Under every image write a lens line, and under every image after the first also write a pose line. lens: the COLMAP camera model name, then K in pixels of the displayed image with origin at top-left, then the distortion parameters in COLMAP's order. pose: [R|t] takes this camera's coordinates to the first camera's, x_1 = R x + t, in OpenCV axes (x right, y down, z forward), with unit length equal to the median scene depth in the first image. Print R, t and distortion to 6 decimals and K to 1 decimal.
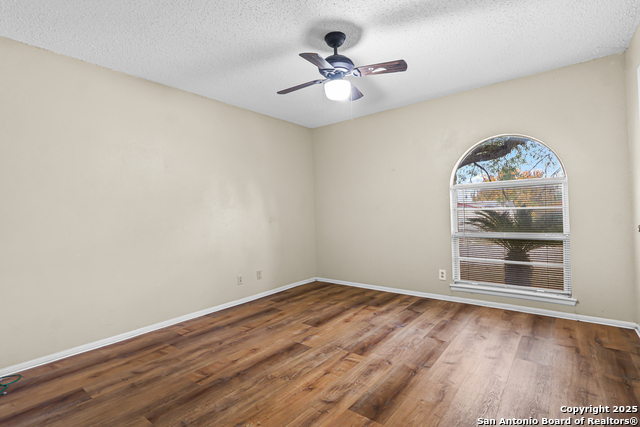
lens RADIAL K [[299.2, 0, 321.3], [0, 299.2, 211.6], [0, 0, 1]] dist [-0.007838, 0.002328]
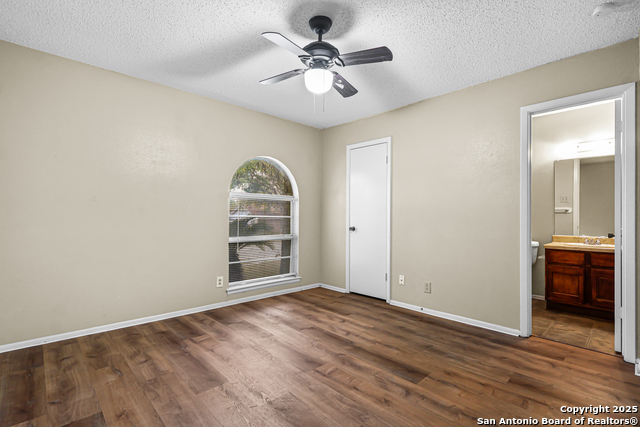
lens RADIAL K [[299.2, 0, 313.3], [0, 299.2, 209.9], [0, 0, 1]] dist [-0.007838, 0.002328]
pose [[0.164319, 0.051576, 0.985058, -0.818801], [-0.015715, 0.998642, -0.049665, 0.034613], [-0.986282, -0.007319, 0.164906, 0.856456]]
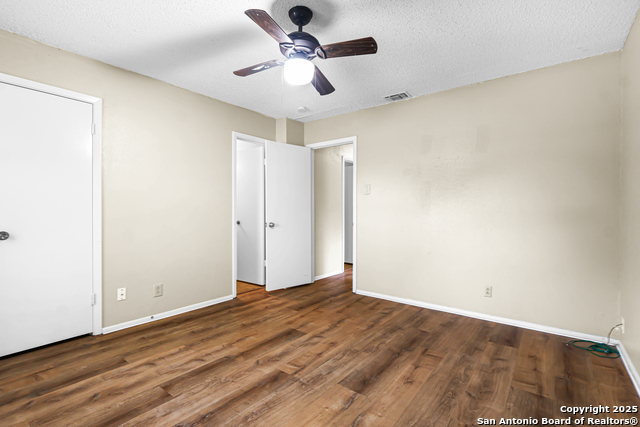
lens RADIAL K [[299.2, 0, 318.1], [0, 299.2, 215.1], [0, 0, 1]] dist [-0.007838, 0.002328]
pose [[-0.999699, 0.024514, -0.000232, 0.010641], [0.024512, 0.999674, 0.007123, 0.005607], [0.000406, 0.007115, -0.999975, 1.859926]]
